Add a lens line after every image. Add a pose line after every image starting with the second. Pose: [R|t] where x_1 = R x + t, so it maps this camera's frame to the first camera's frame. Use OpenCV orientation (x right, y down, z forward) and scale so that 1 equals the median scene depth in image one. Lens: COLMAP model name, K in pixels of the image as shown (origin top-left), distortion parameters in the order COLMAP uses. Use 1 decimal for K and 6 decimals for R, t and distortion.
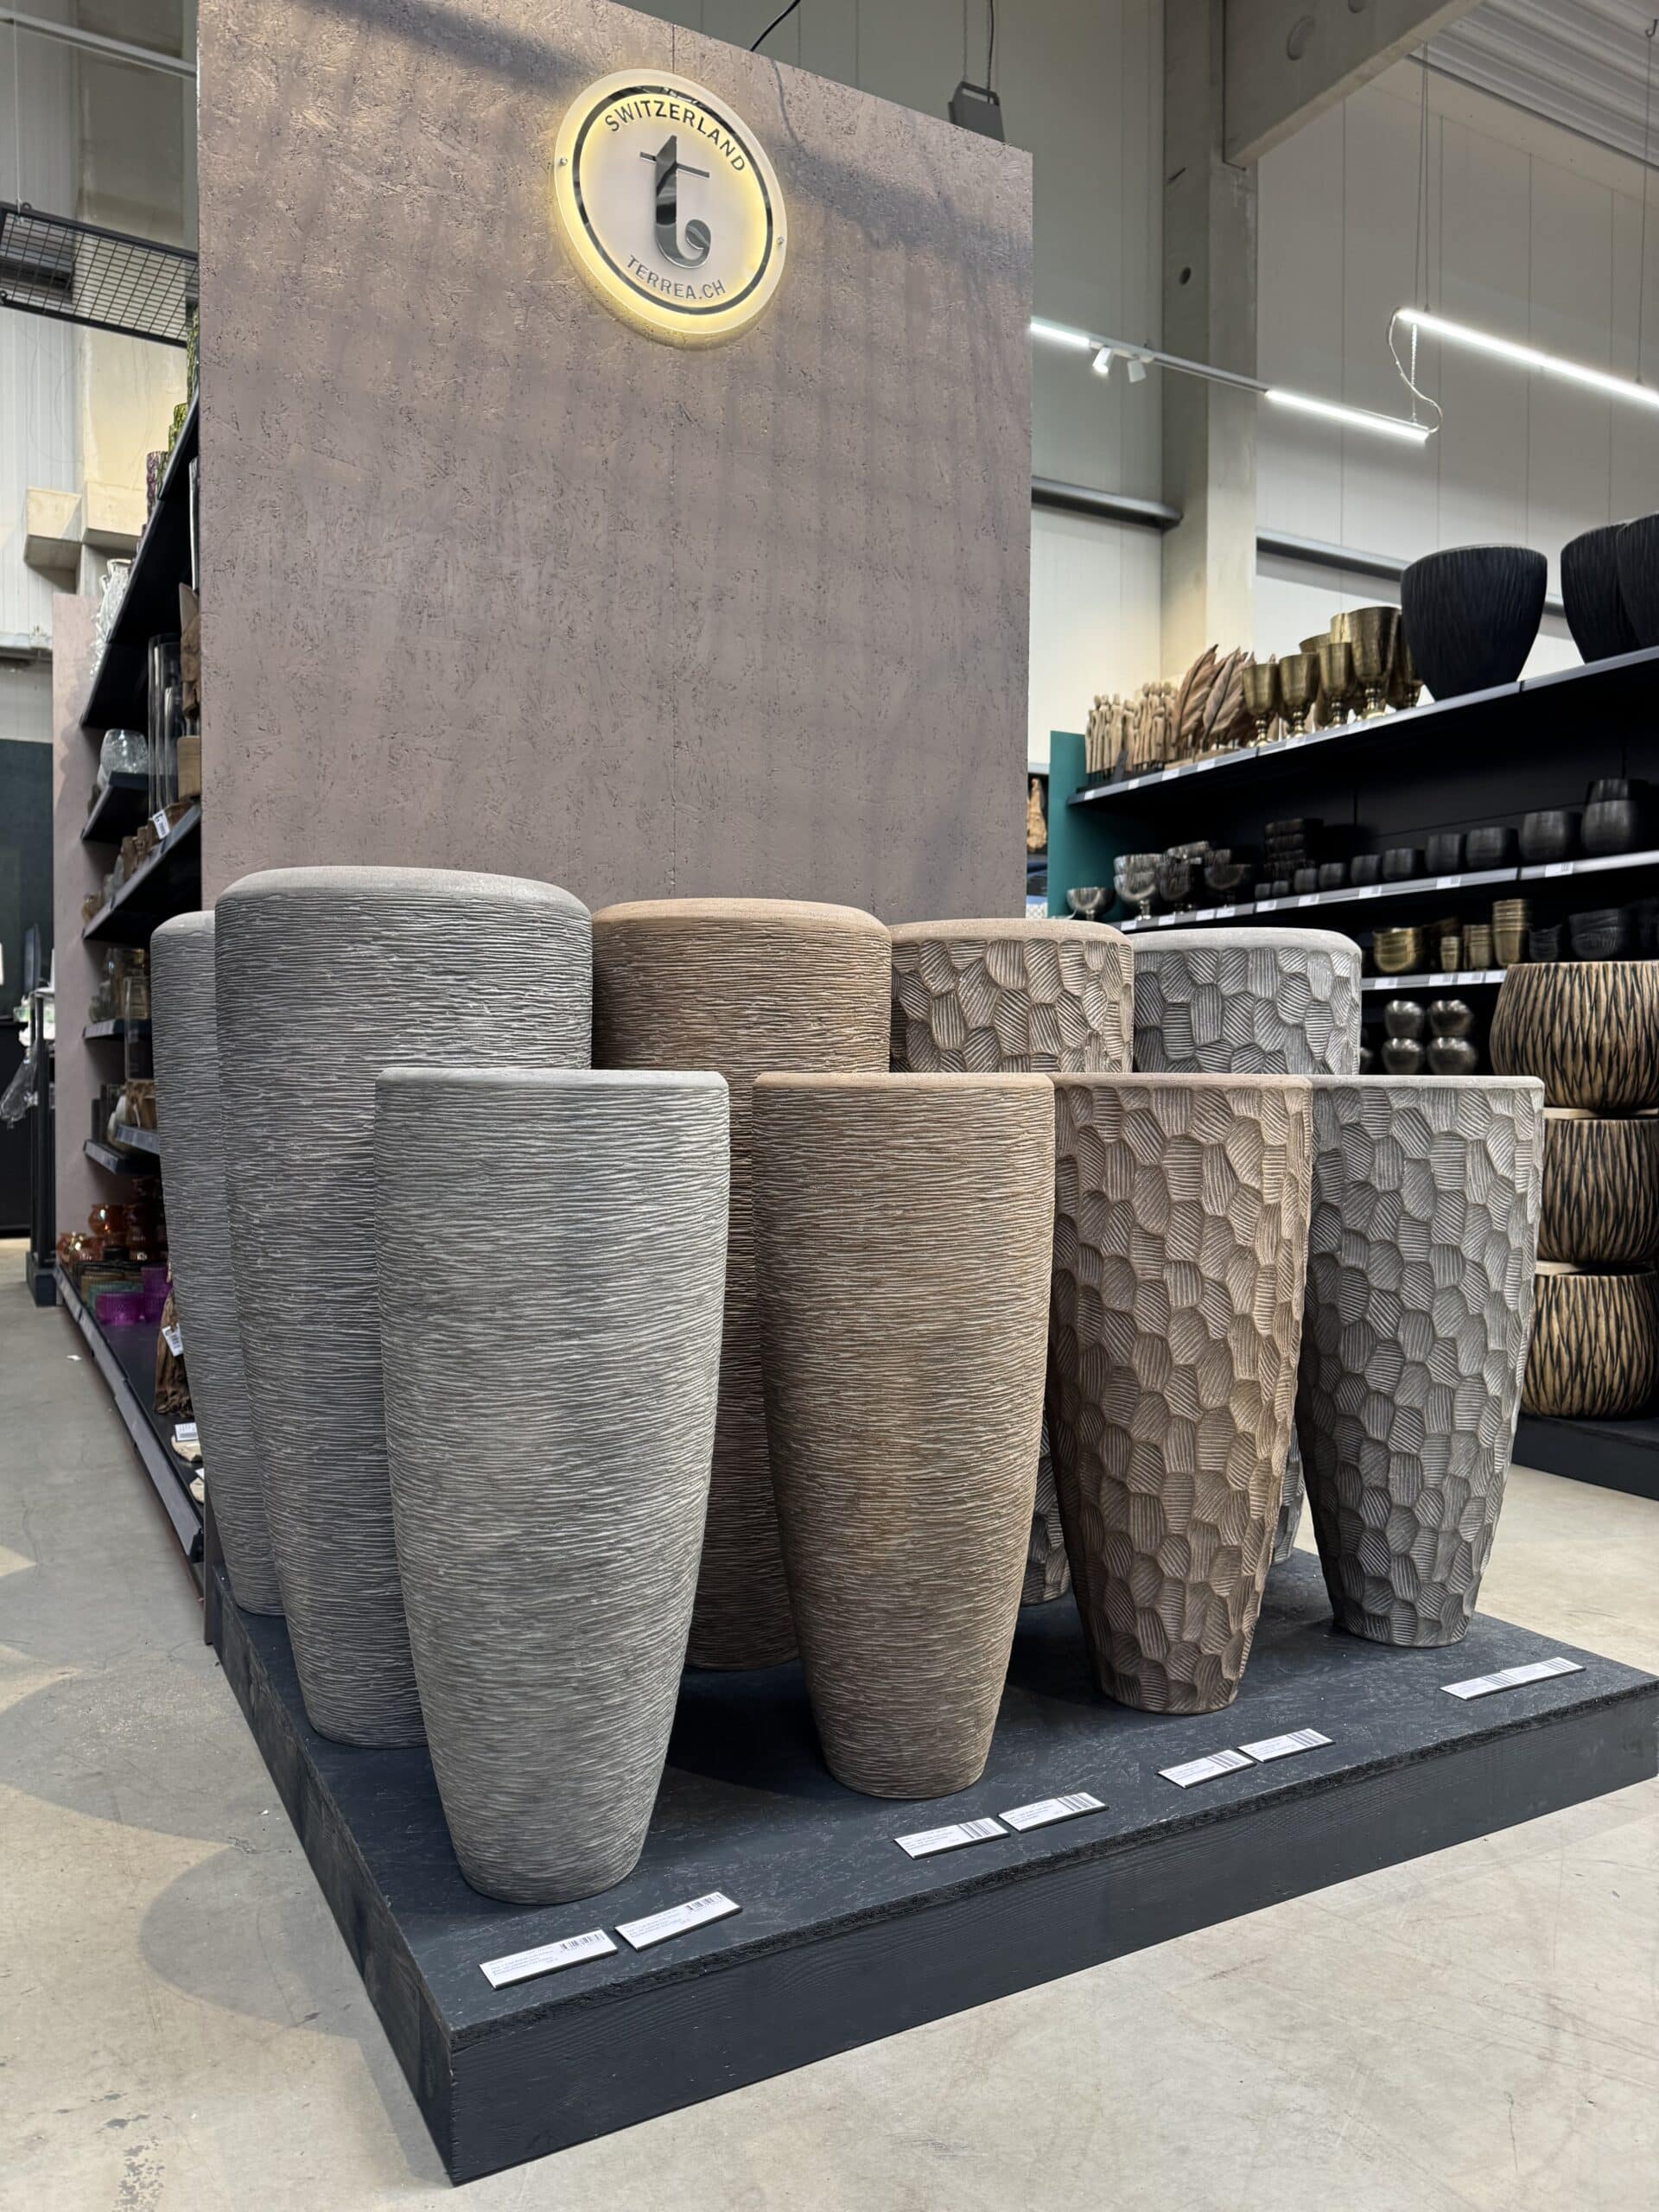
lens RADIAL K [[1524.3, 0, 798.3], [0, 1524.3, 1123.9], [0, 0, 1]] dist [0.136561, -0.201737]
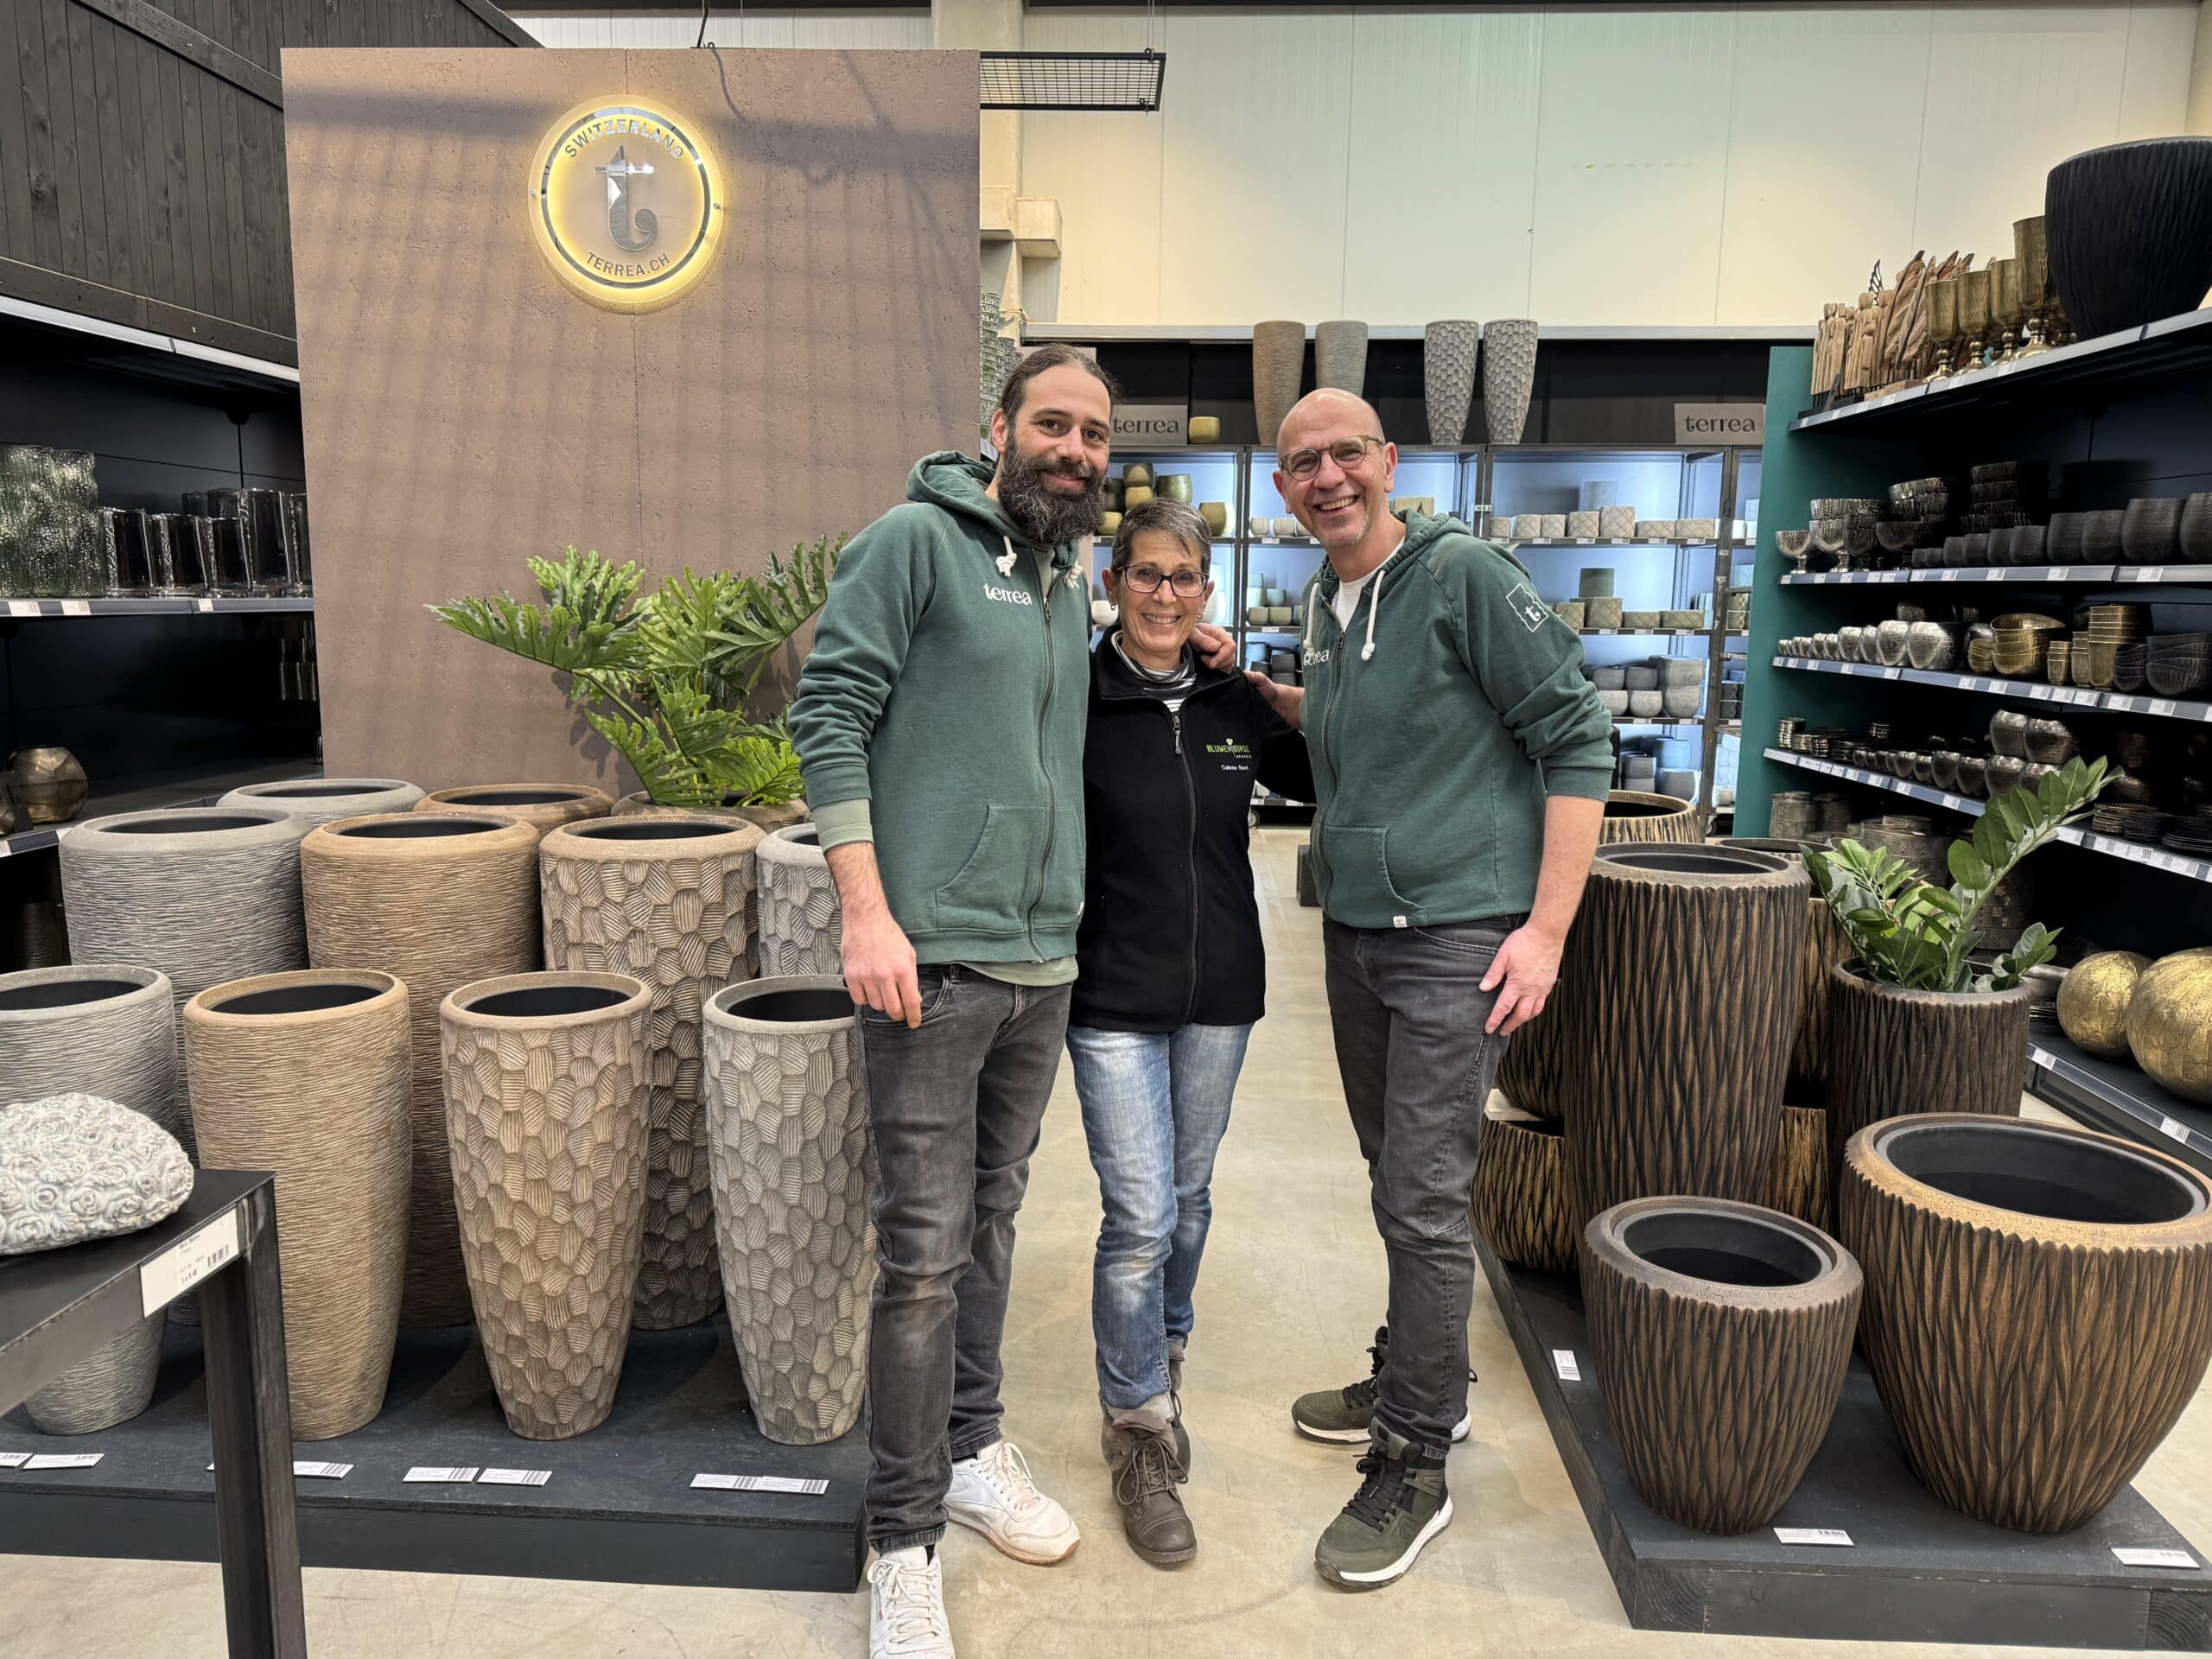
lens RADIAL K [[1548.2, 0, 1120.5], [0, 1548.2, 833.1], [0, 0, 1]] dist [0.050995, -0.049339]
pose [[0.853817, 0.090324, -0.512677, 0.778467], [-0.026542, 0.991105, 0.130411, -0.207831], [0.519896, -0.097740, 0.848620, 0.063047]]
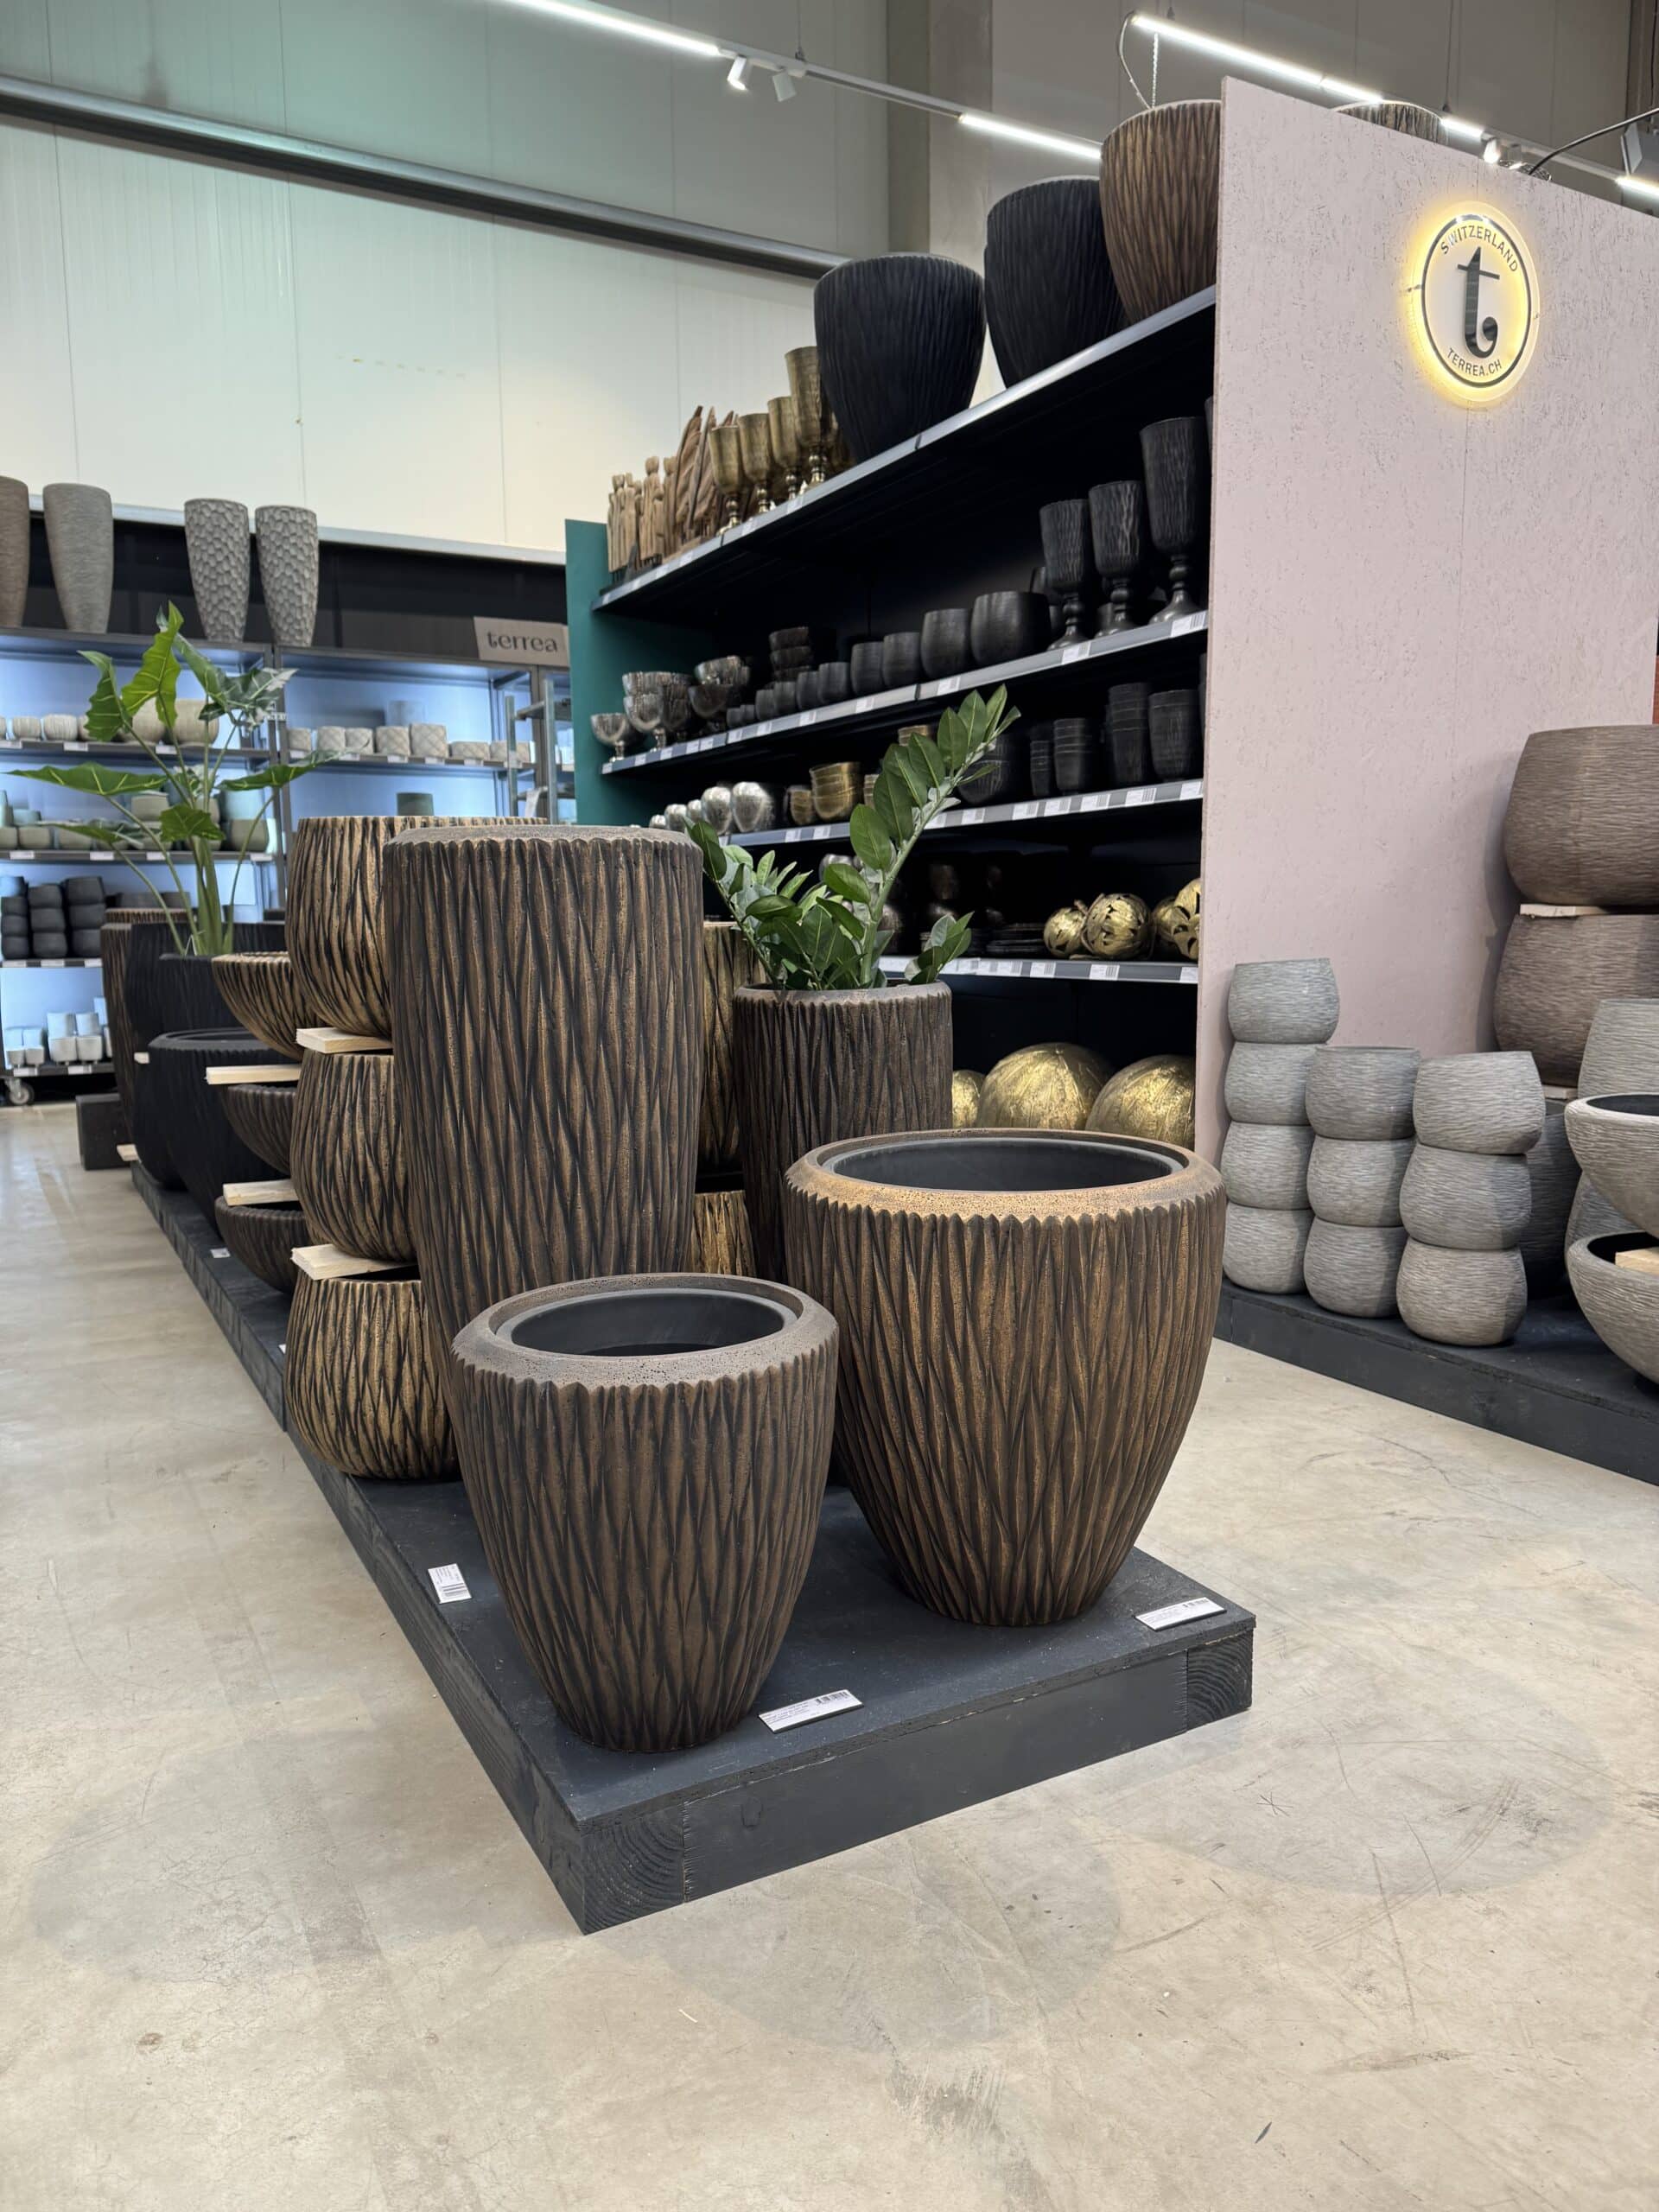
lens RADIAL K [[1548.2, 0, 829.5], [0, 1548.2, 1106.0], [0, 0, 1]] dist [0.050995, -0.049339]
pose [[0.999877, -0.015121, -0.004066, 0.720483], [0.015427, 0.995762, 0.090666, -0.038000], [0.002678, -0.090718, 0.995873, 0.330196]]
